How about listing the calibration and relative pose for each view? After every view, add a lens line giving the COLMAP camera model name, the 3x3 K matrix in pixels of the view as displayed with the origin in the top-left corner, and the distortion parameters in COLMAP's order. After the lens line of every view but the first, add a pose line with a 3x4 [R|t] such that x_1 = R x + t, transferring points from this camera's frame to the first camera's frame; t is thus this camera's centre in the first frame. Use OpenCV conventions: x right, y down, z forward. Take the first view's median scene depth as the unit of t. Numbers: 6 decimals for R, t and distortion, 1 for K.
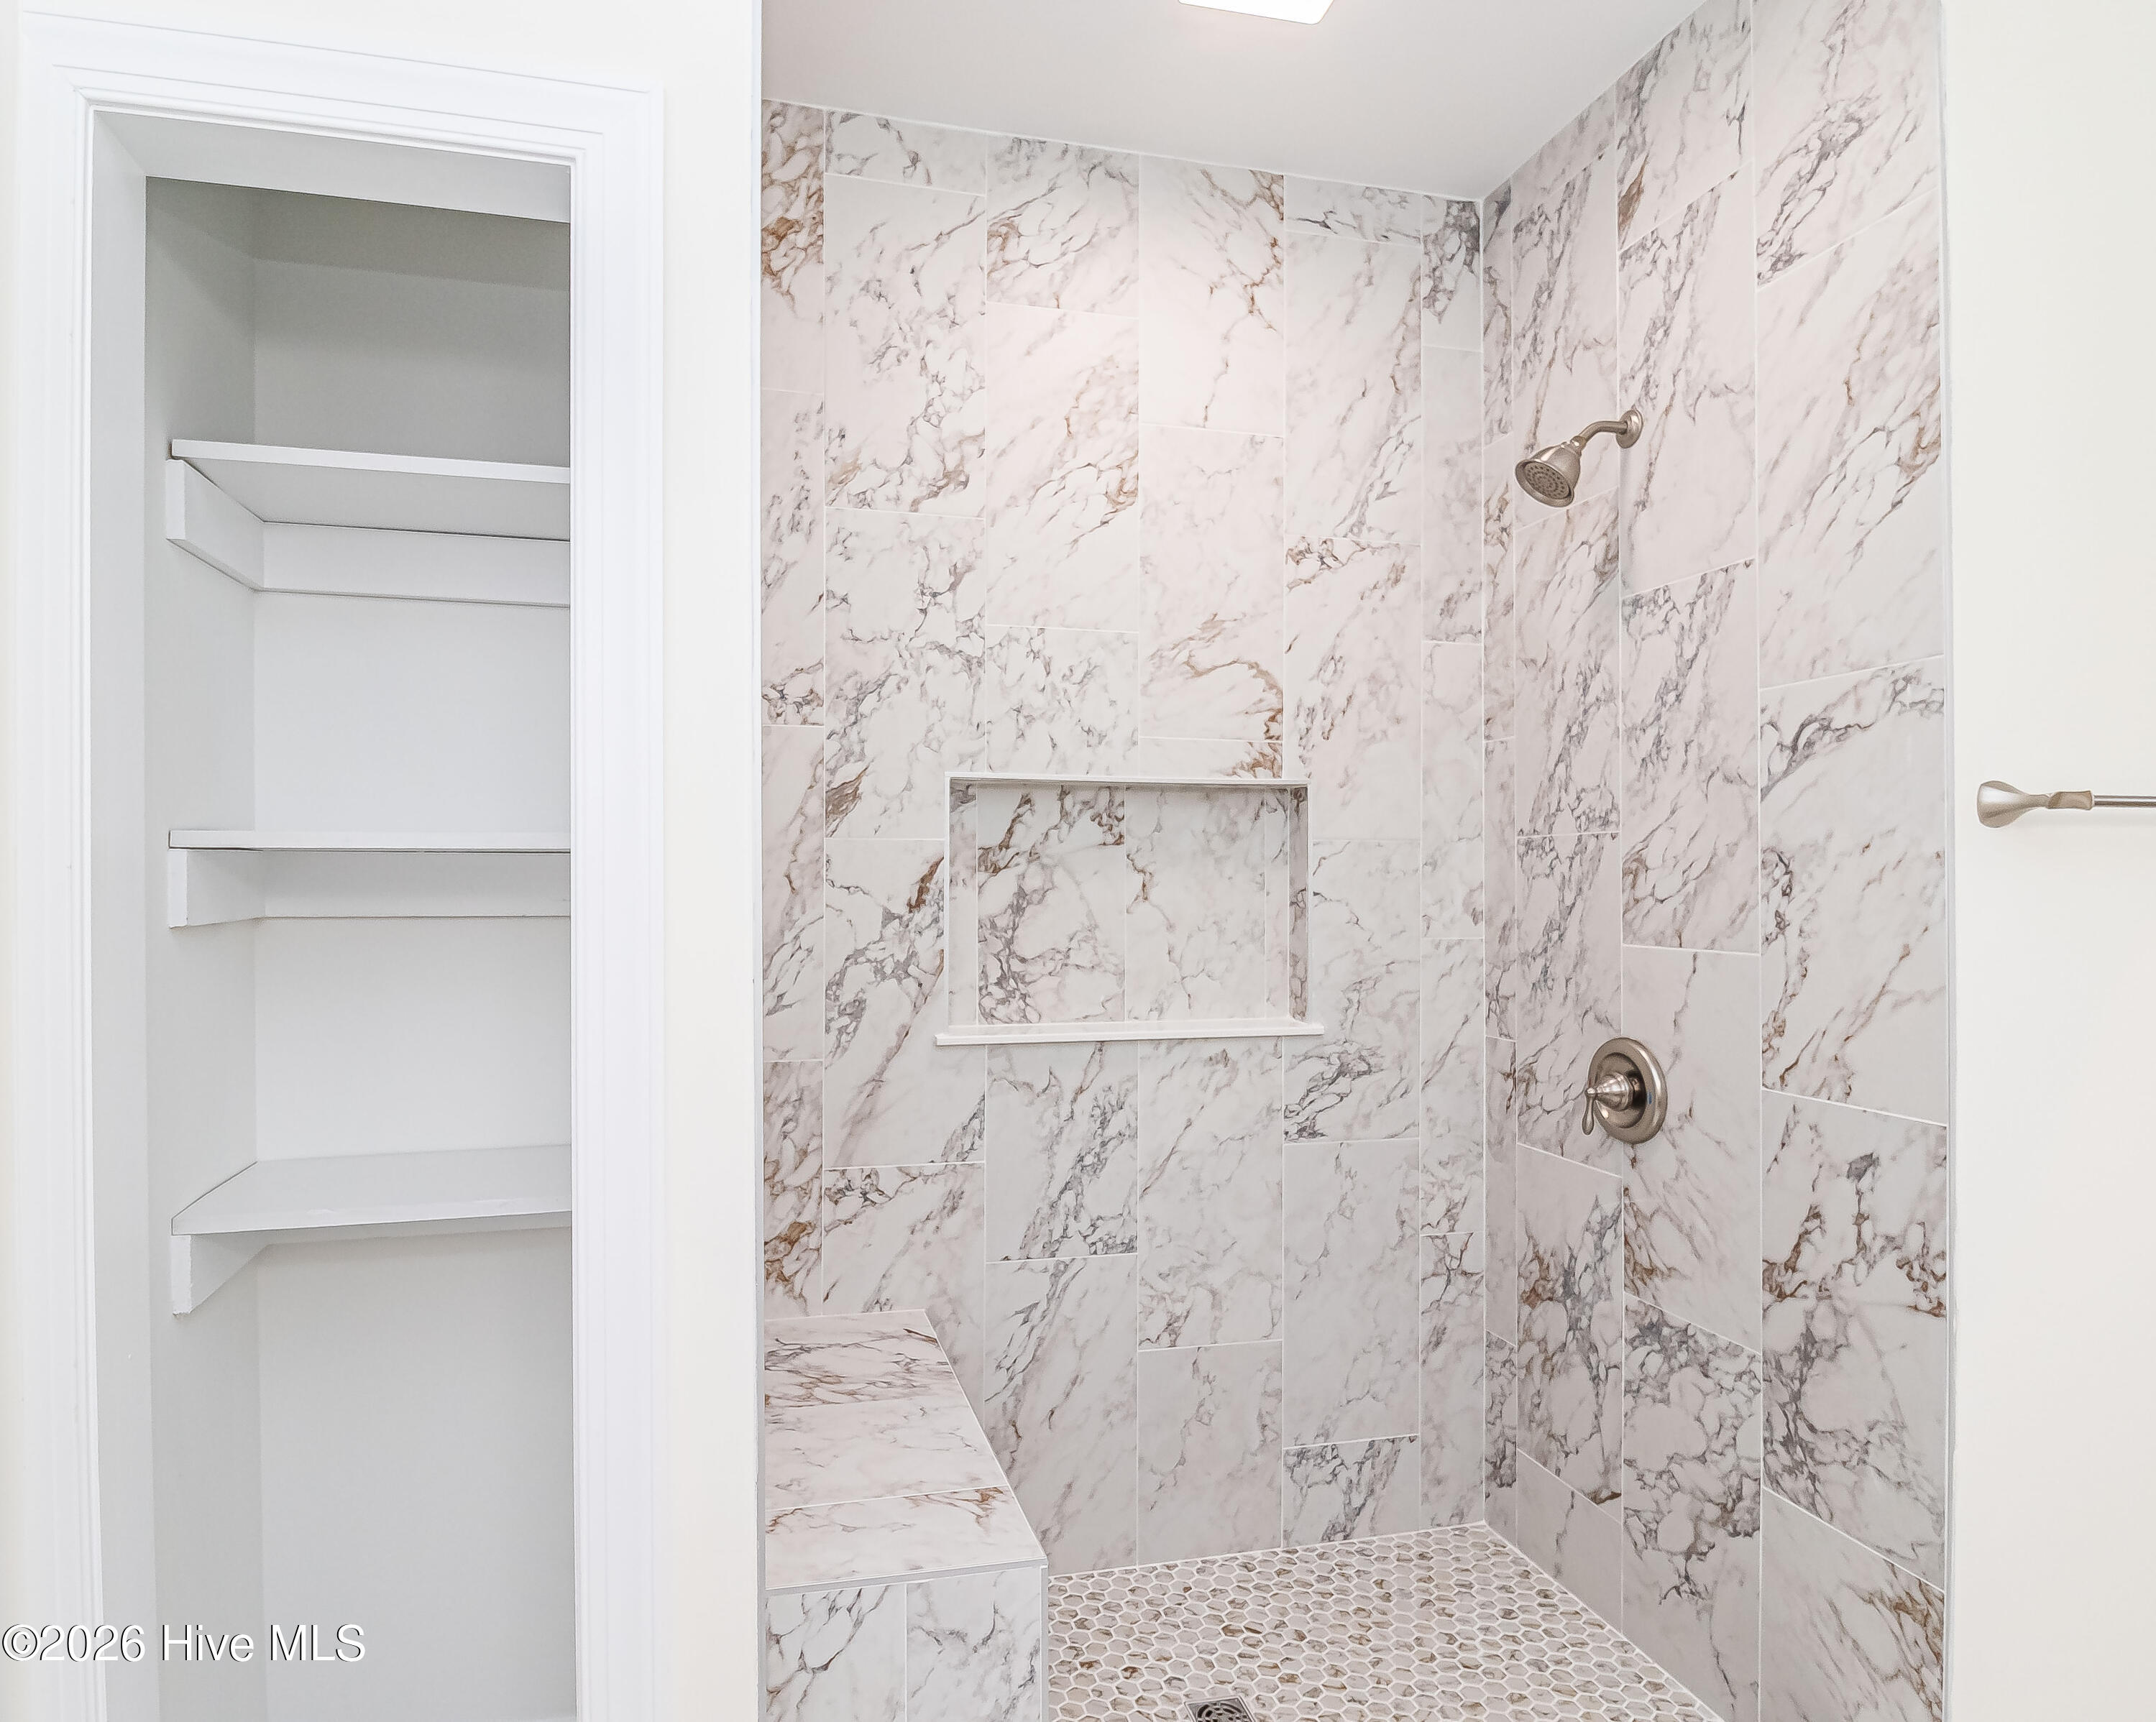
lens RADIAL K [[1251.5, 0, 1077.1], [0, 1251.5, 861.6], [0, 0, 1]] dist [-0.008435, -0.003391]
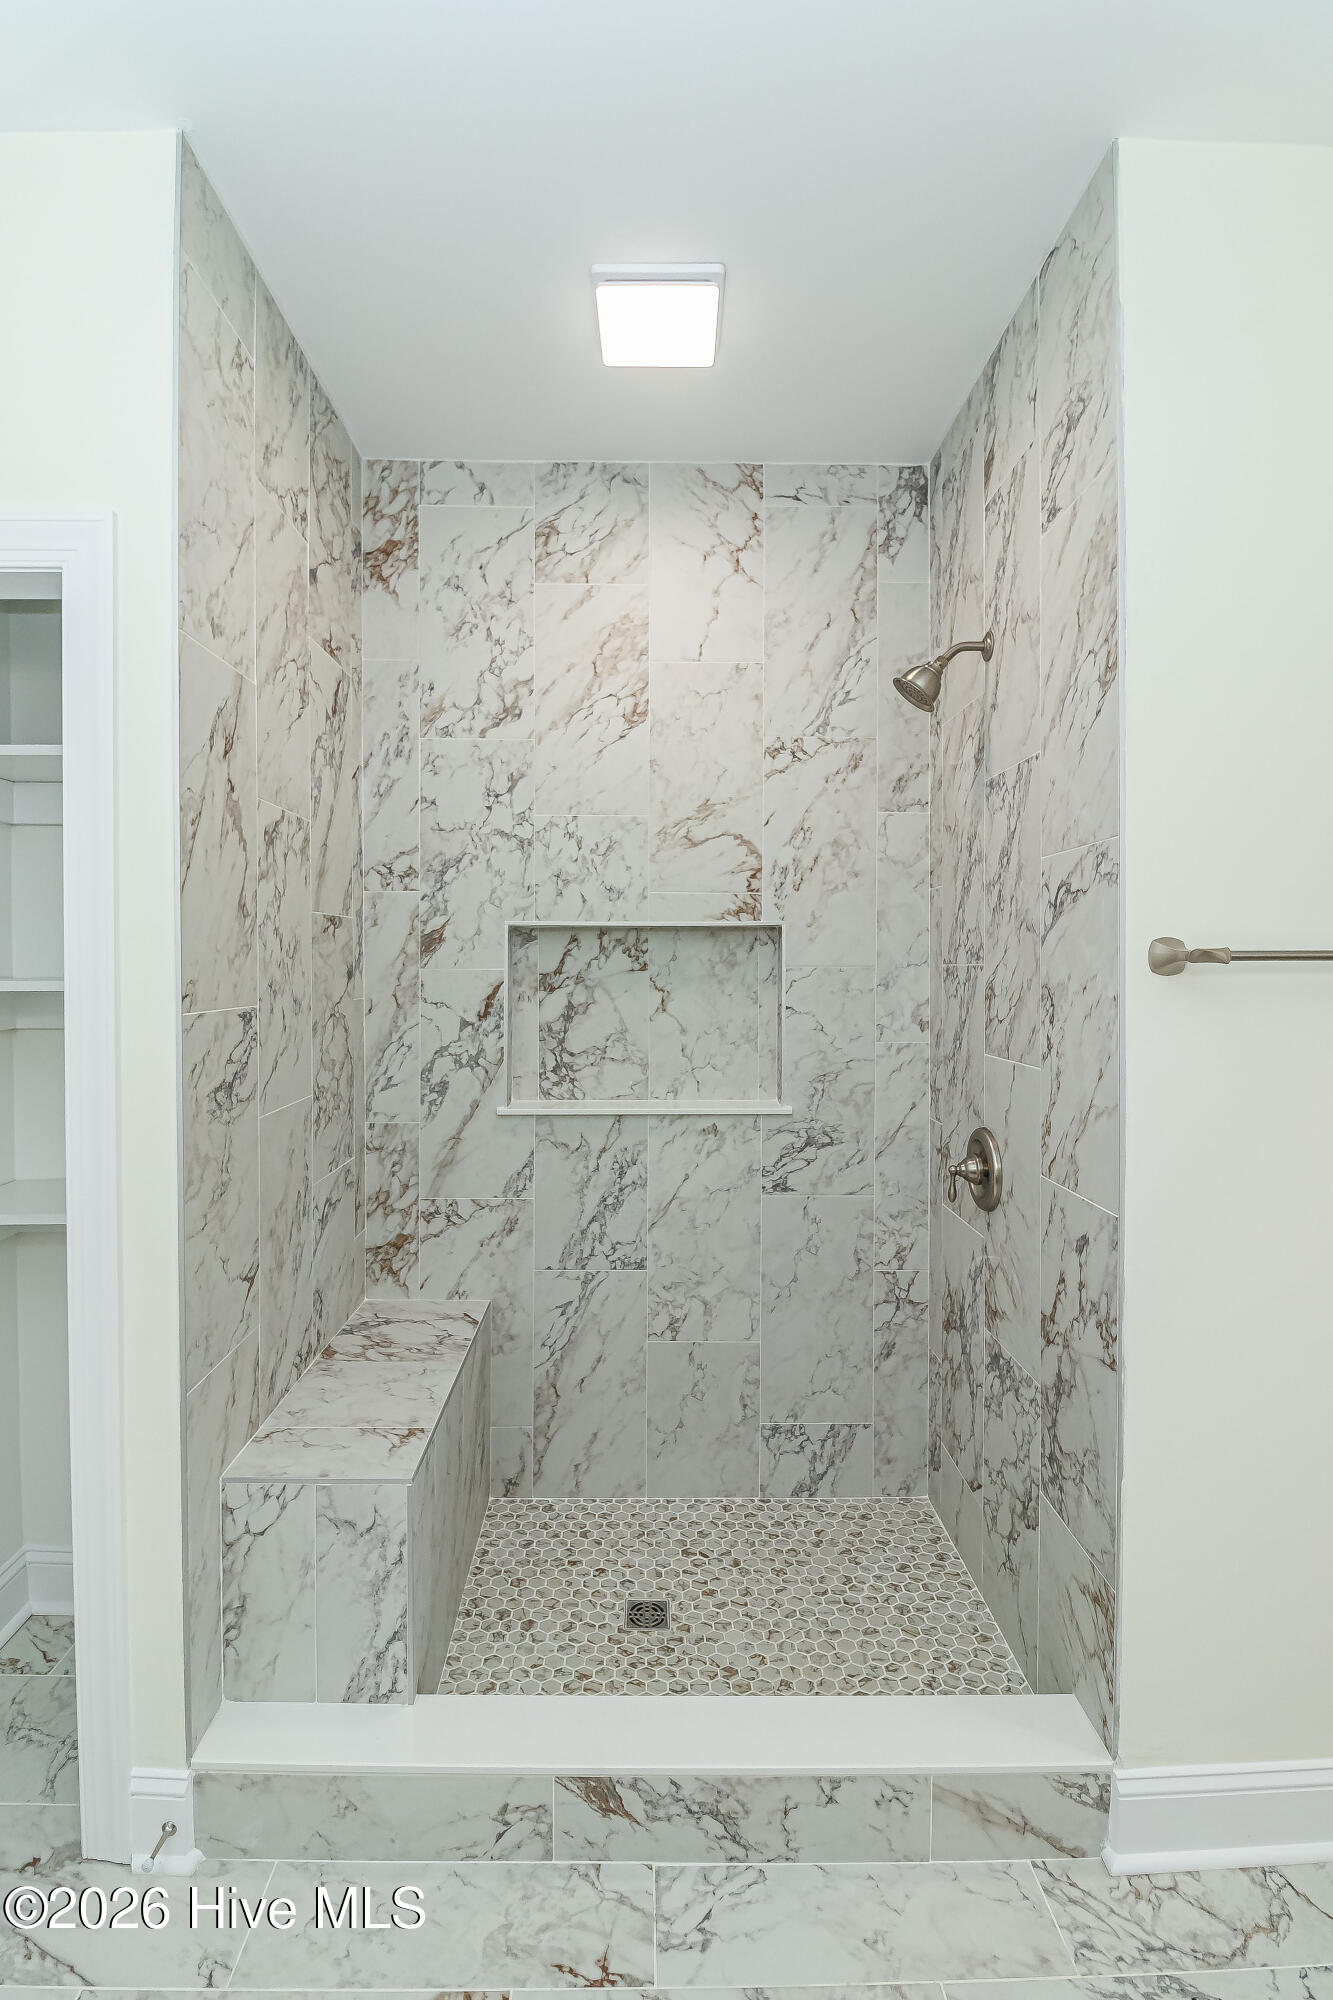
lens RADIAL K [[950.5, 0, 659.5], [0, 950.5, 963.3], [0, 0, 1]] dist [-0.008583, -0.001996]
pose [[0.976916, -0.002226, -0.213611, 0.288759], [0.003836, 0.999967, 0.007126, -0.030711], [0.213588, -0.007781, 0.976893, -0.009982]]
